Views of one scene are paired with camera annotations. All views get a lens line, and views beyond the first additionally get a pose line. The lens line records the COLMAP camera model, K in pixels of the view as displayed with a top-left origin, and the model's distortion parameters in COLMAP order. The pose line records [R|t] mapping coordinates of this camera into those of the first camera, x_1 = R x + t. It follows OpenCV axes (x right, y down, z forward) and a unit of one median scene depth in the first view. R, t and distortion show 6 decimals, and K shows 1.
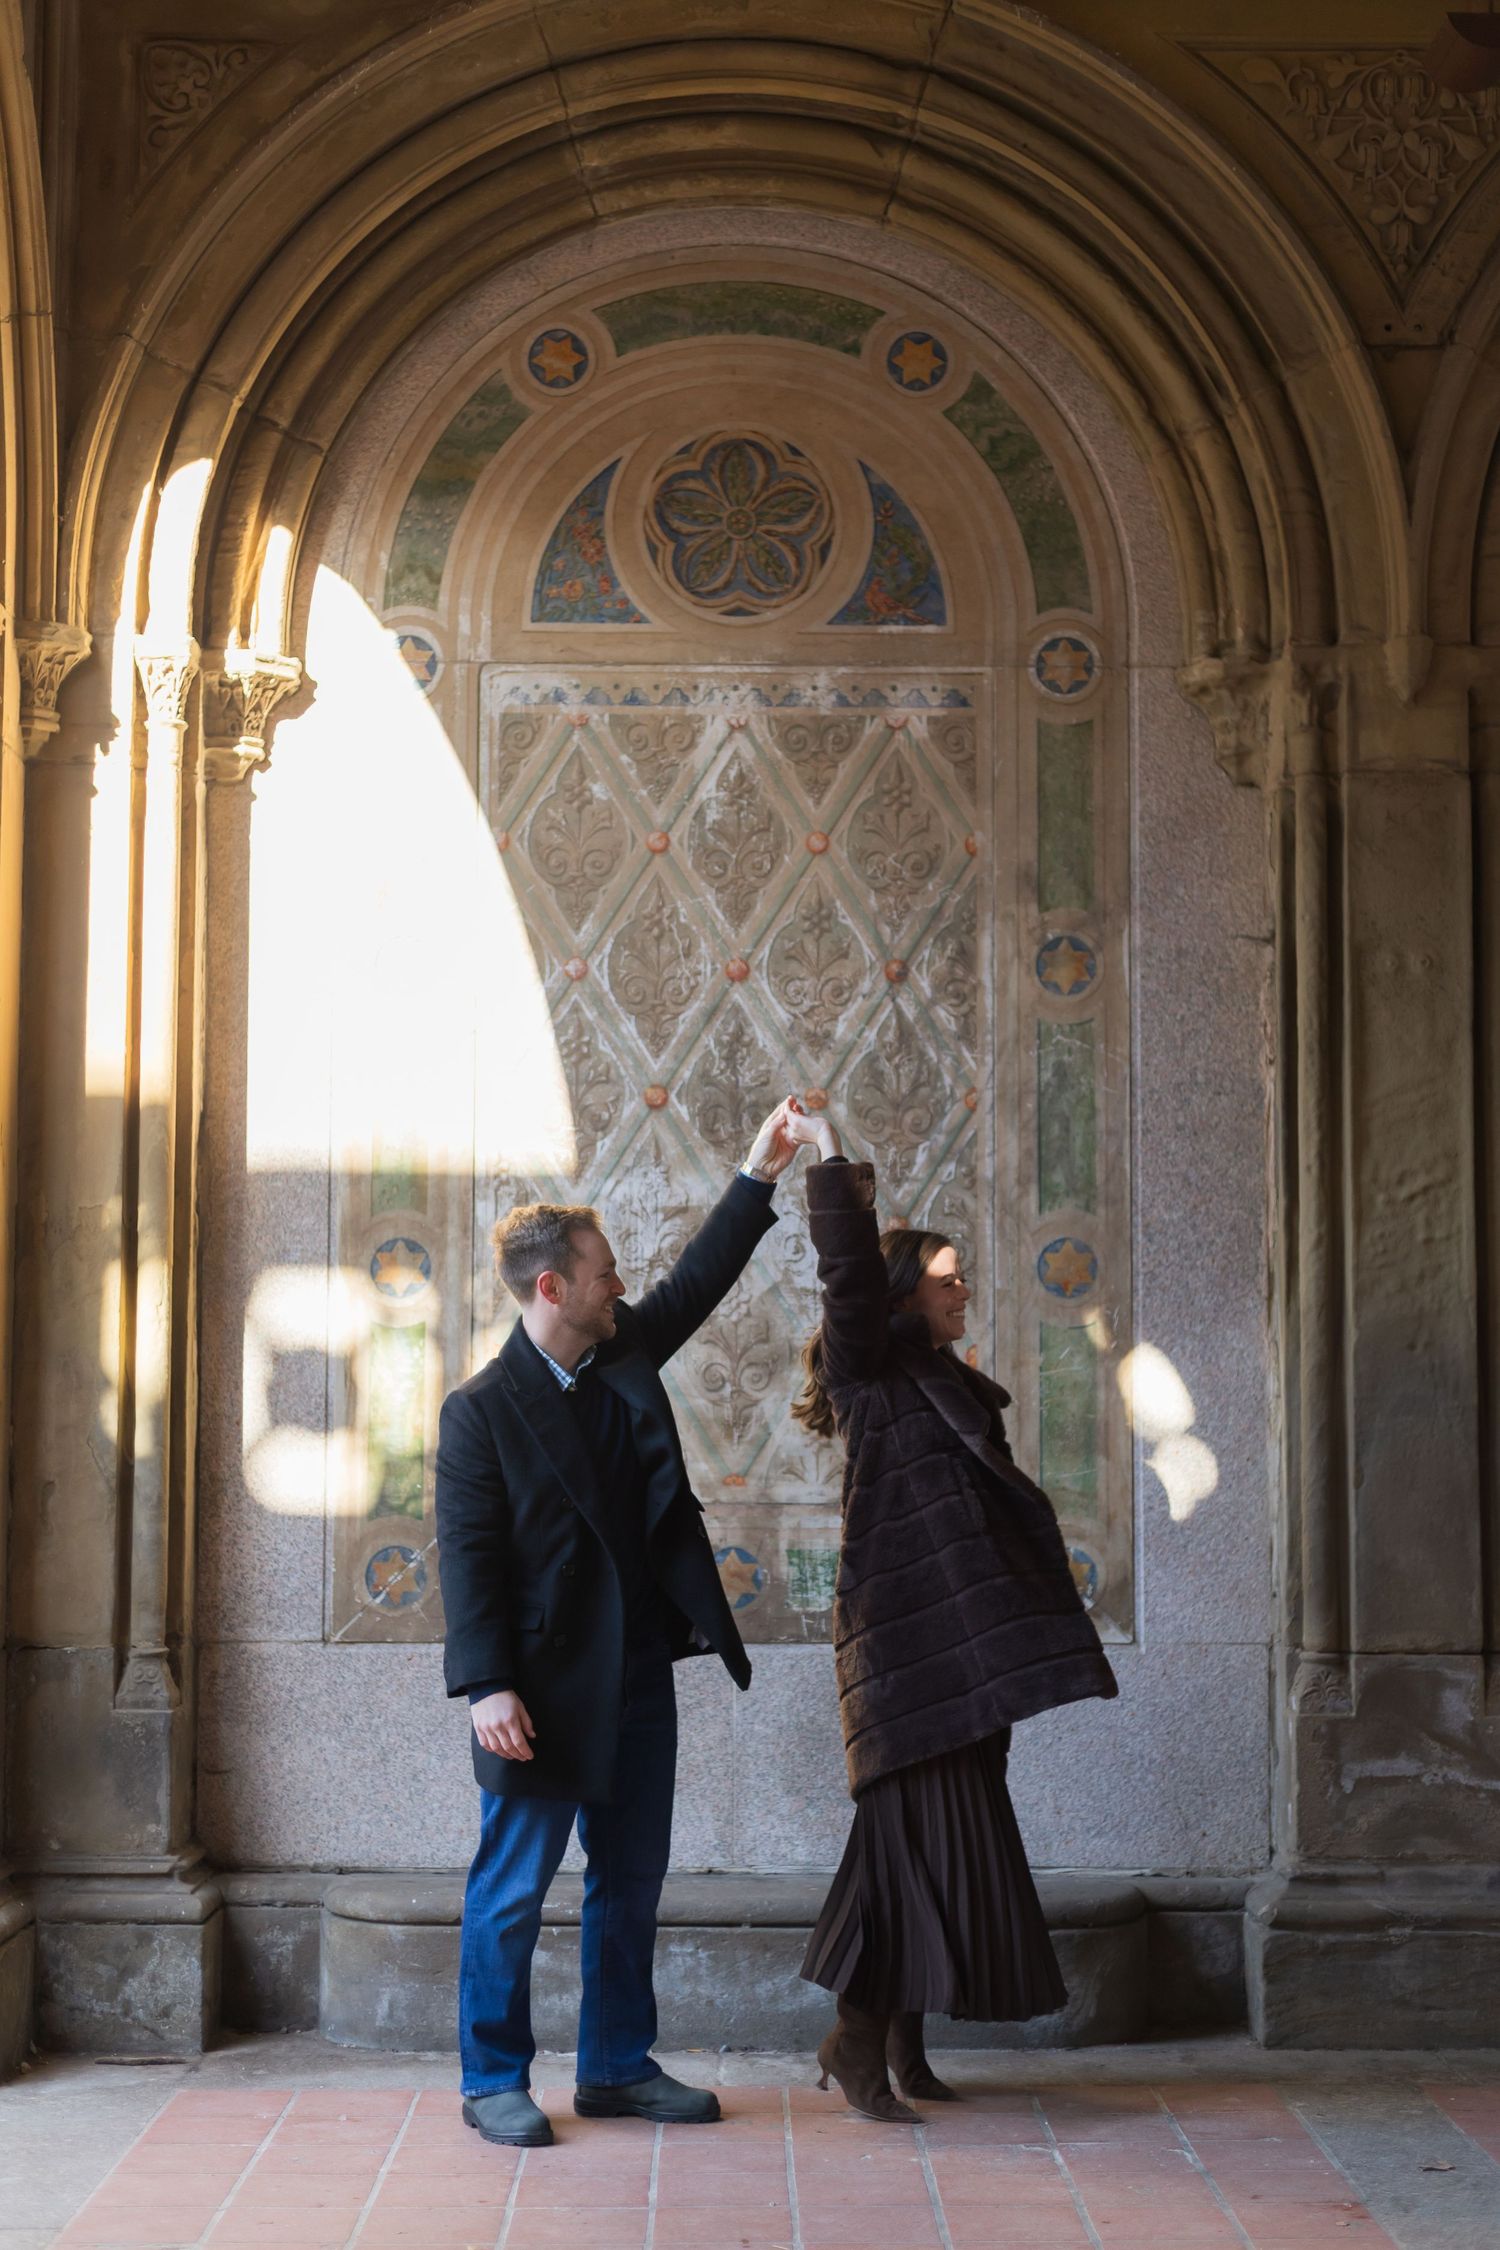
lens RADIAL K [[3248.2, 0, 736.6], [0, 3248.2, 1132.3], [0, 0, 1]] dist [0.011063, 0.000000]
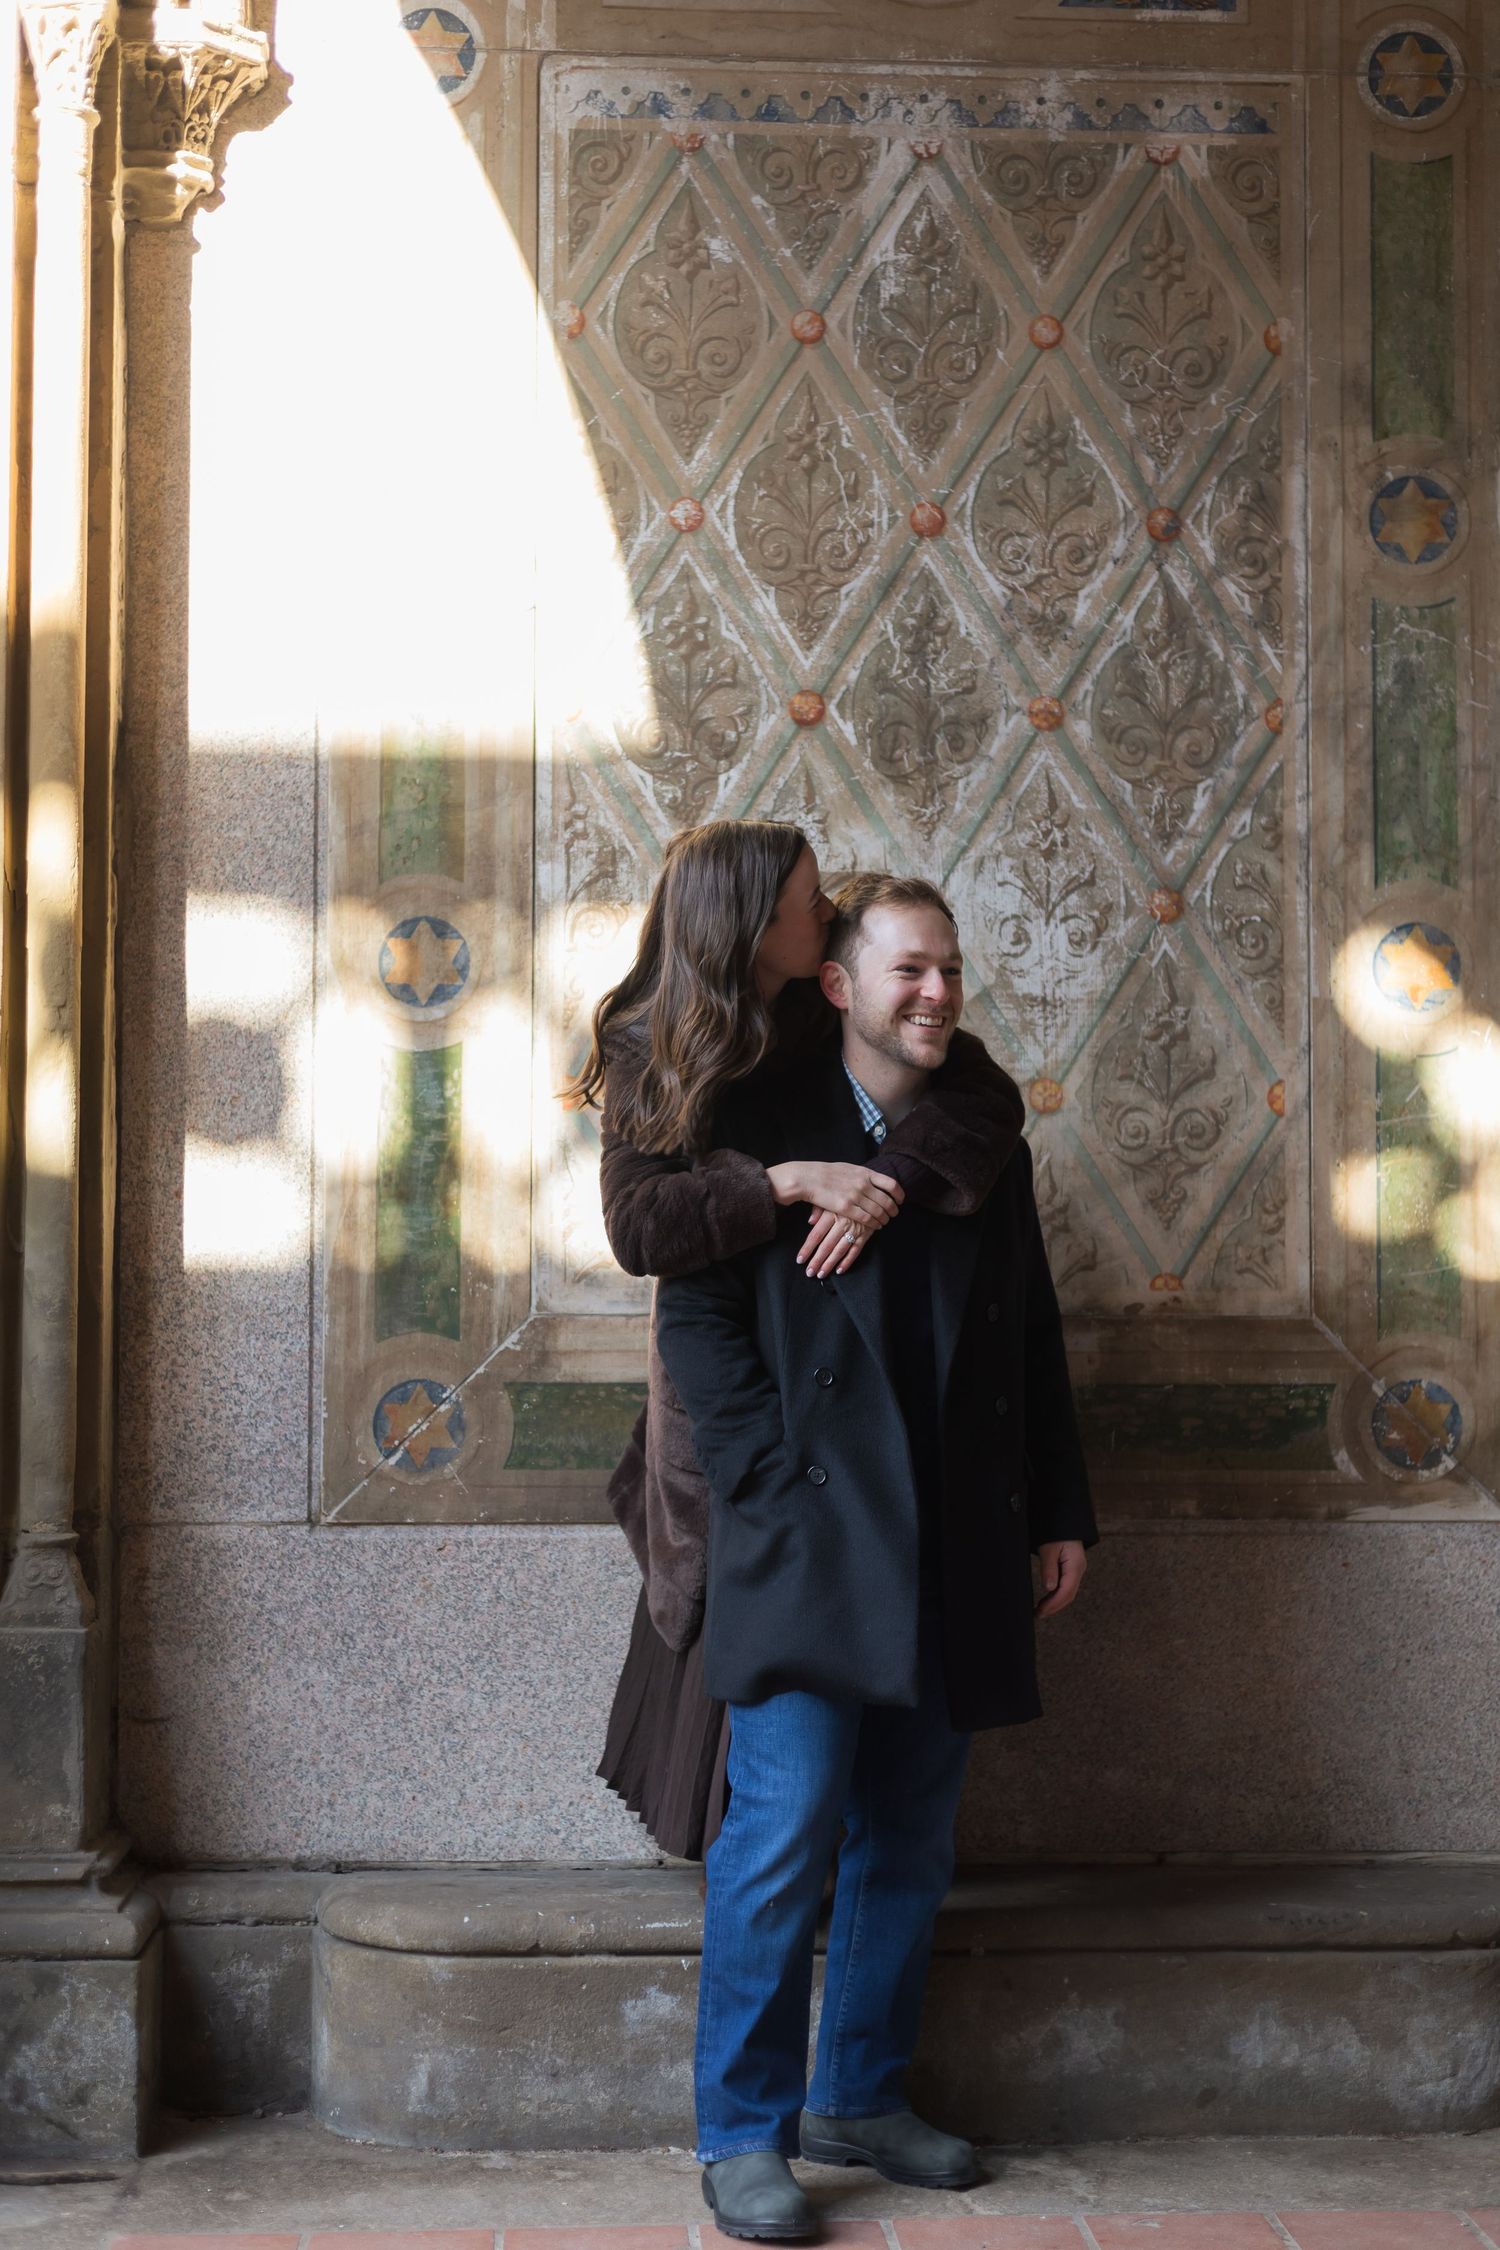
lens RADIAL K [[3248.2, 0, 705.1], [0, 3248.2, 1156.0], [0, 0, 1]] dist [0.011063, 0.000000]
pose [[0.998550, 0.001932, 0.053804, -0.080006], [-0.003612, 0.999508, 0.031150, 0.056845], [-0.053717, -0.031299, 0.998066, 0.344814]]
